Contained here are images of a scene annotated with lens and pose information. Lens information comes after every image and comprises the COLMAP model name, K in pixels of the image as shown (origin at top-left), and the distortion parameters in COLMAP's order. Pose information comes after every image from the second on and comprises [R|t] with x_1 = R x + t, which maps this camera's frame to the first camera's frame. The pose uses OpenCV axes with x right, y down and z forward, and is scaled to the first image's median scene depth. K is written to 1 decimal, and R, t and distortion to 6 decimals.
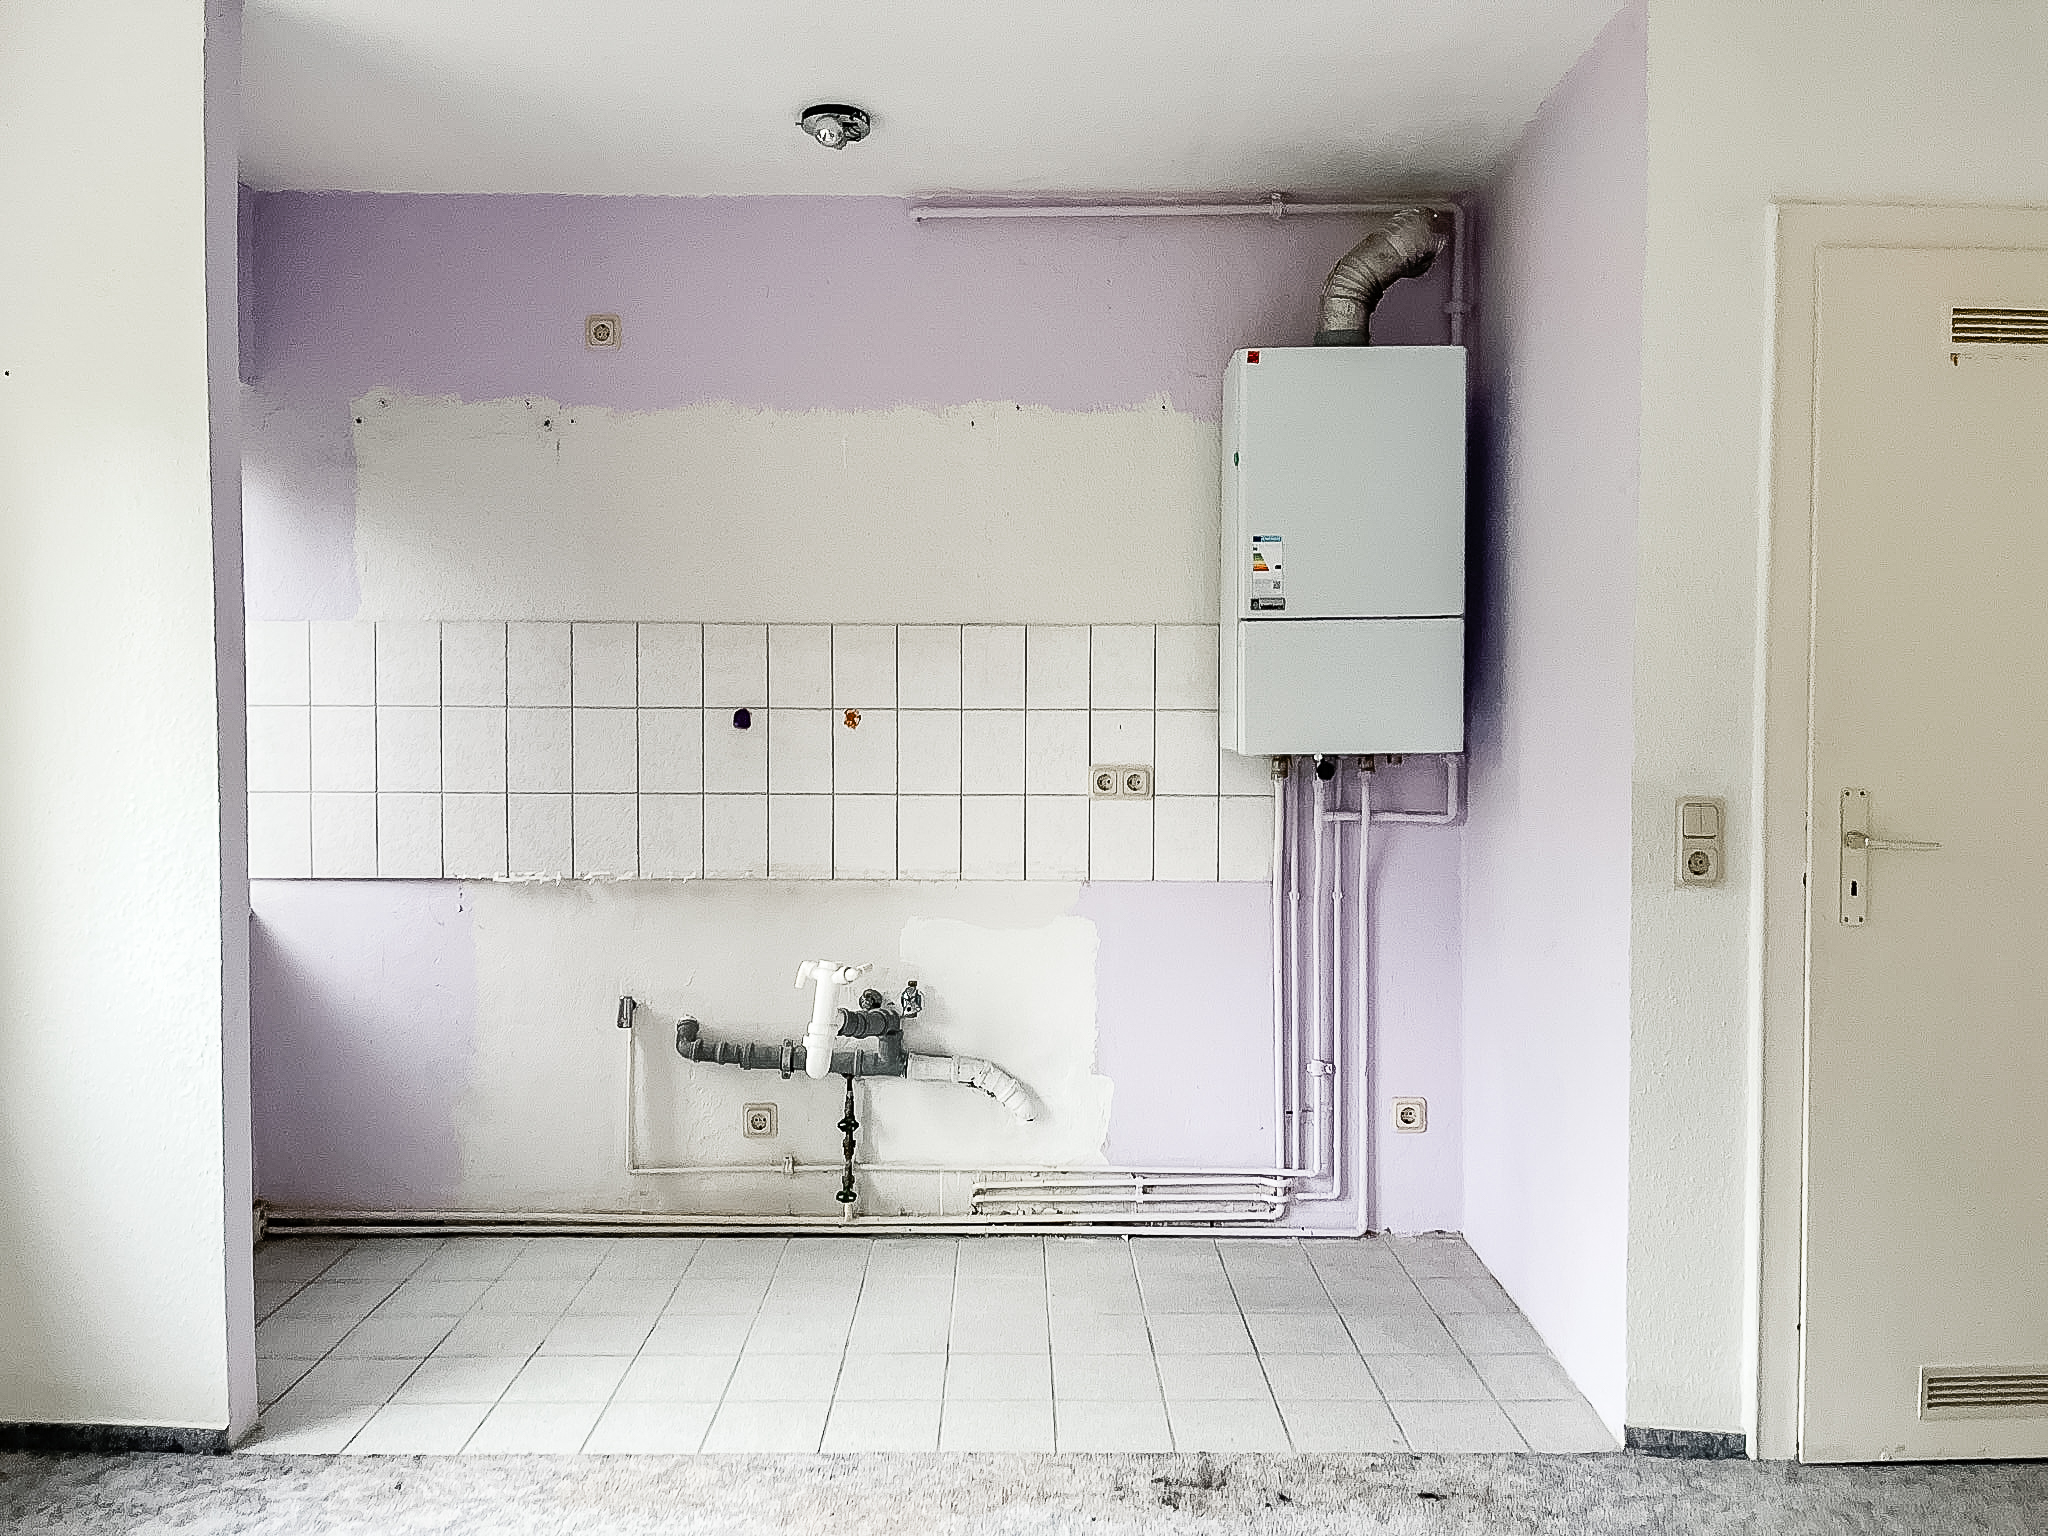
lens RADIAL K [[1533.9, 0, 1025.9], [0, 1533.9, 749.1], [0, 0, 1]] dist [0.049657, -0.073353]
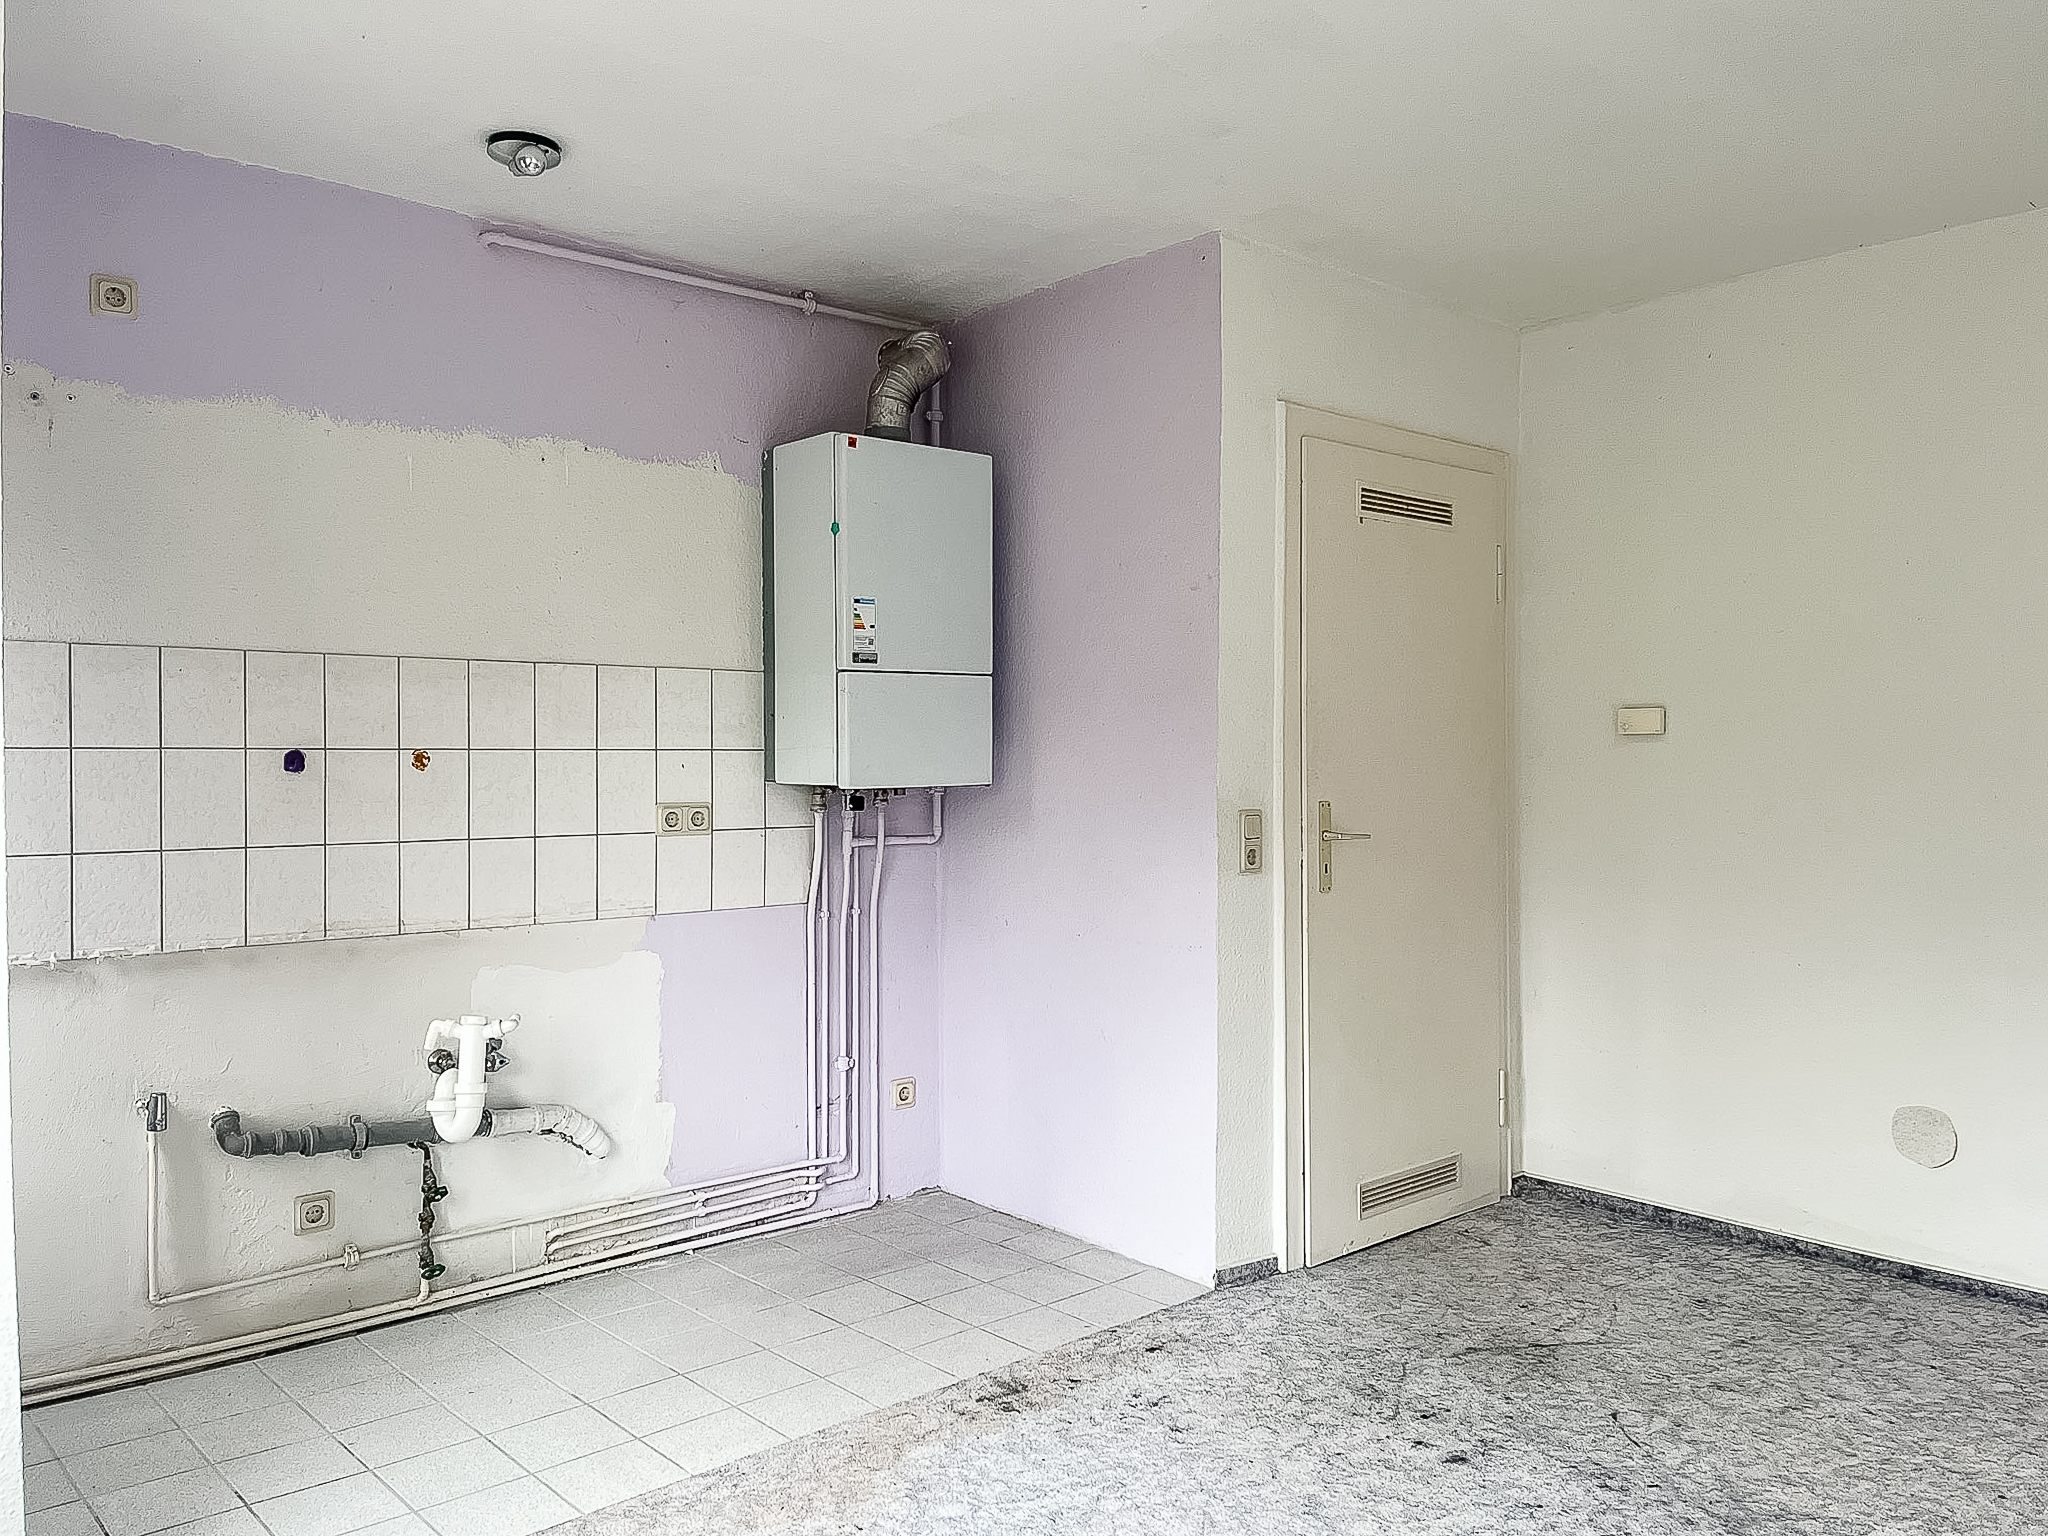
lens RADIAL K [[1528.1, 0, 1024.0], [0, 1528.1, 768.0], [0, 0, 1]] dist [0.065117, -0.095850]
pose [[0.750867, -0.009392, 0.660387, -0.455918], [0.018117, 0.999816, -0.006379, -0.002217], [-0.660205, 0.016754, 0.750899, 0.056536]]
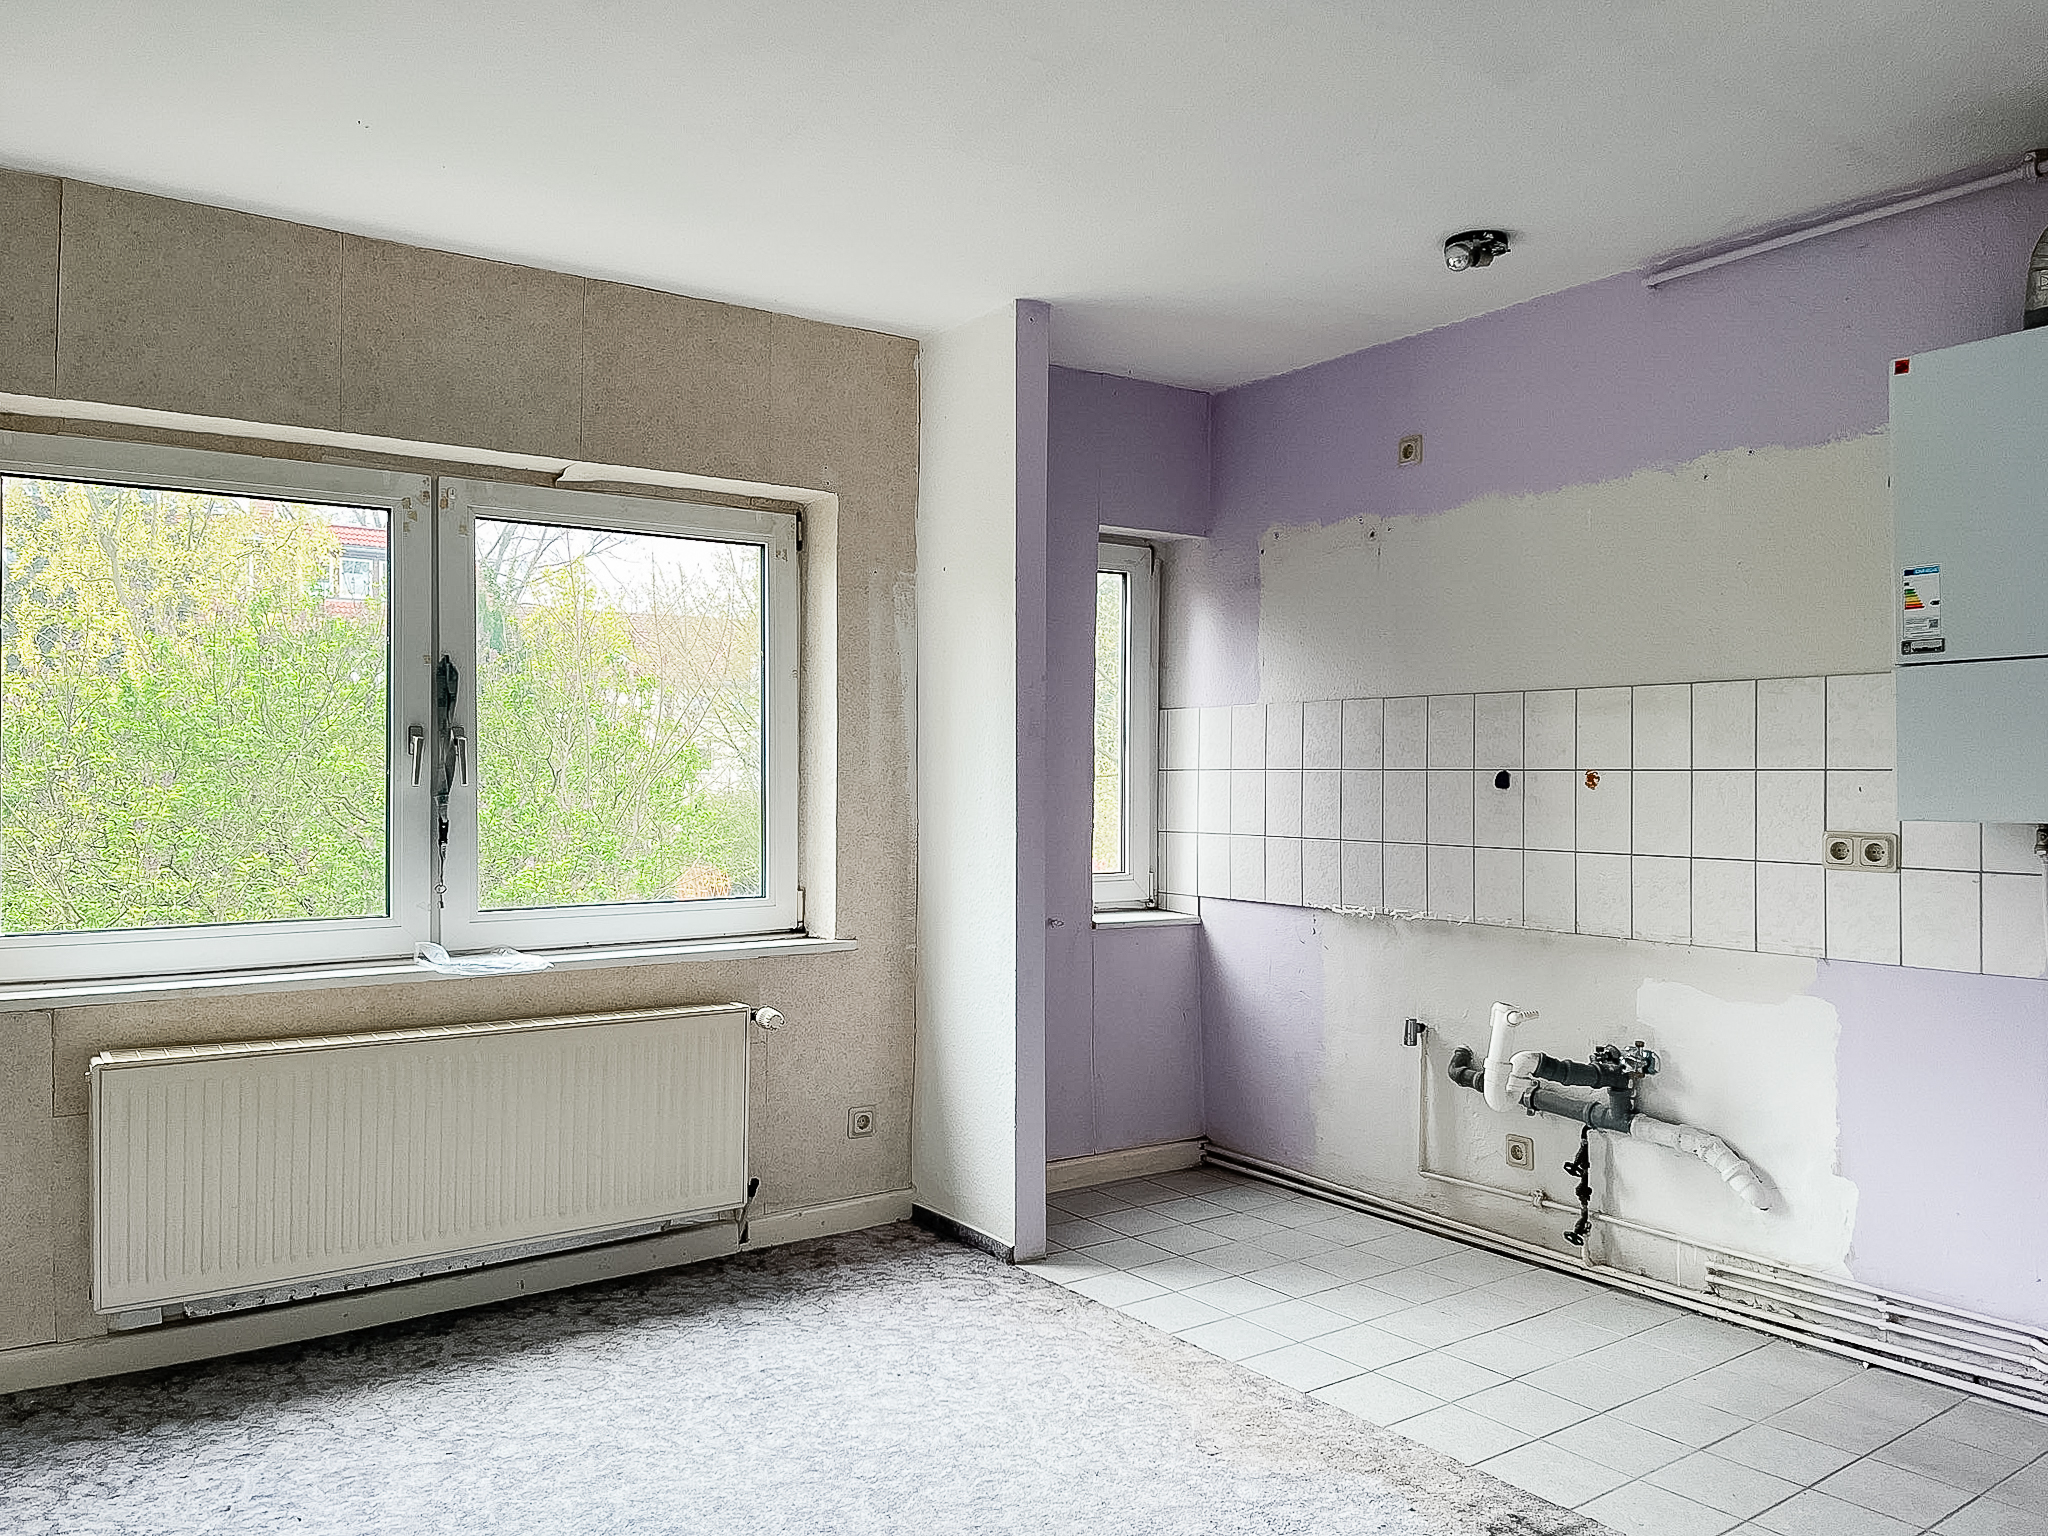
lens RADIAL K [[1528.1, 0, 1024.0], [0, 1528.1, 768.0], [0, 0, 1]] dist [0.065117, -0.095850]
pose [[0.591273, -0.004861, -0.806457, 0.497958], [-0.017573, 0.999667, -0.018910, -0.001072], [0.806280, 0.025353, 0.590991, 0.076238]]
